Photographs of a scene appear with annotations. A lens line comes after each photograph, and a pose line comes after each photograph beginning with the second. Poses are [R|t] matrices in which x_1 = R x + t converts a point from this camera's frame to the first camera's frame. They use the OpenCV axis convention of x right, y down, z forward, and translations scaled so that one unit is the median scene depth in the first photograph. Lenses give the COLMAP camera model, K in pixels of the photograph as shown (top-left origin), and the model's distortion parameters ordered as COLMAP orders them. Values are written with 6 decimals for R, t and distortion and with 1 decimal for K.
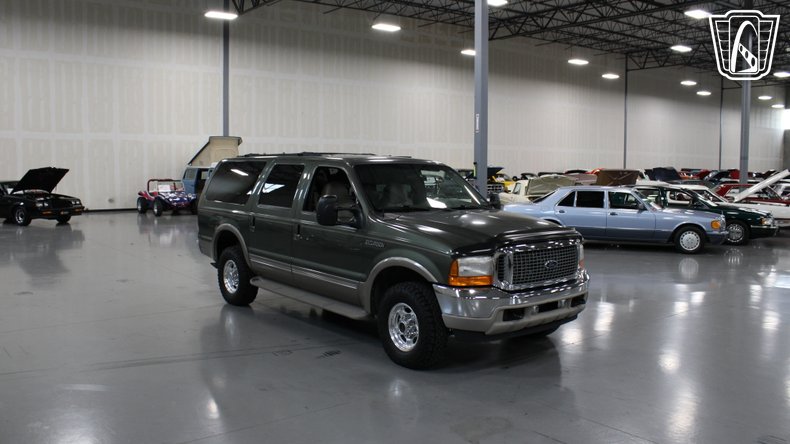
lens RADIAL K [[688.9, 0, 394.7], [0, 688.9, 220.7], [0, 0, 1]] dist [-0.152868, 0.125263]
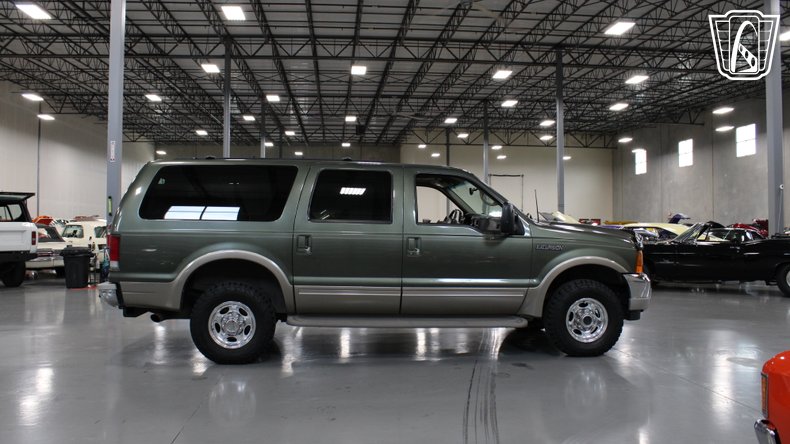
lens RADIAL K [[693.1, 0, 393.5], [0, 693.1, 224.0], [0, 0, 1]] dist [-0.158052, 0.126322]
pose [[0.535353, 0.000068, 0.844628, -0.751009], [0.069759, 0.996580, -0.044296, 0.020389], [-0.841743, 0.082634, 0.533517, 0.469714]]
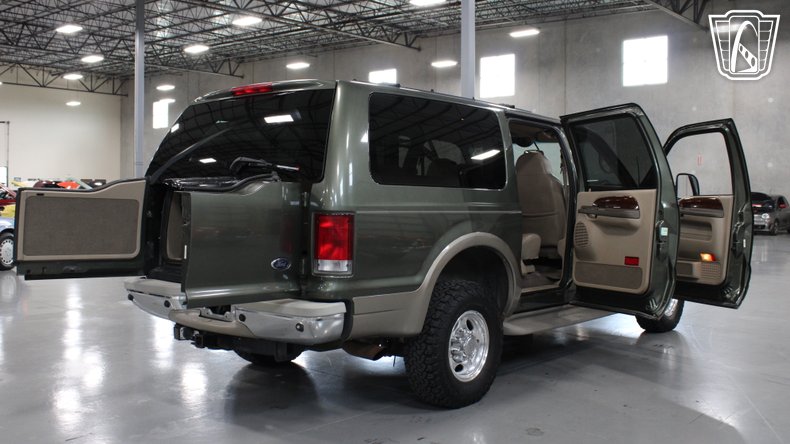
lens RADIAL K [[794.2, 0, 391.2], [0, 794.2, 222.6], [0, 0, 1]] dist [-0.130102, 0.159713]
pose [[-0.193621, -0.045176, 0.980036, -0.754894], [0.070476, 0.995718, 0.059822, -0.038589], [-0.978542, 0.080652, -0.189608, 1.147323]]
